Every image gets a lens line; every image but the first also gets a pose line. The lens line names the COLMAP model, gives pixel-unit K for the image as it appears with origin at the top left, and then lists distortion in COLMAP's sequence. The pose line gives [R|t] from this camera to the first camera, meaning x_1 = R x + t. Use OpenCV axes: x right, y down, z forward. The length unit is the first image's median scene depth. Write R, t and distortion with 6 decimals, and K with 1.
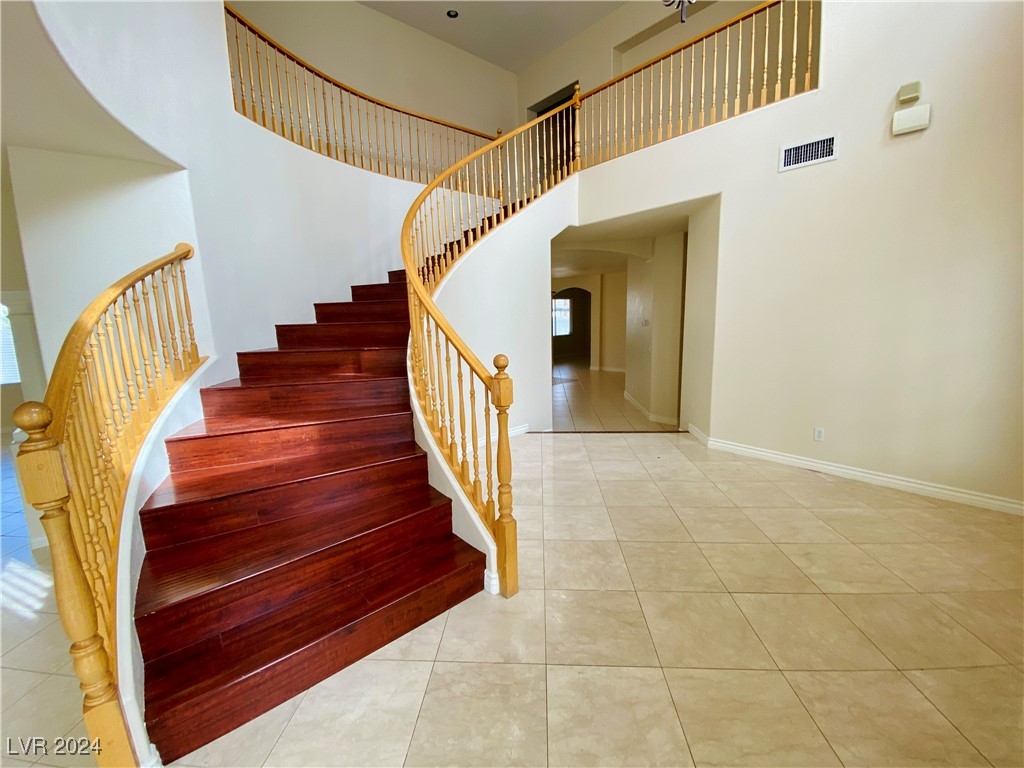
lens RADIAL K [[413.4, 0, 512.0], [0, 413.4, 384.0], [0, 0, 1]] dist [0.033810, -0.027789]
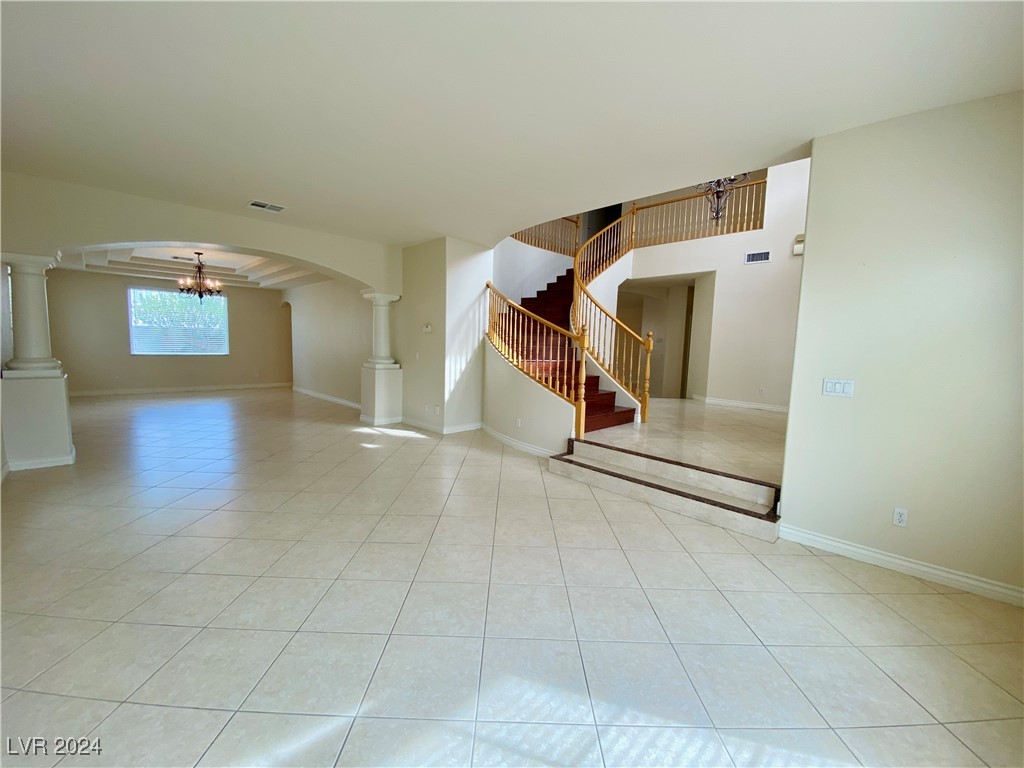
lens RADIAL K [[413.4, 0, 512.0], [0, 413.4, 384.0], [0, 0, 1]] dist [0.033810, -0.027789]
pose [[0.996192, 0.053831, 0.068586, -0.657813], [-0.048946, 0.996273, -0.071018, 0.308020], [-0.072153, 0.067390, 0.995114, -0.994685]]
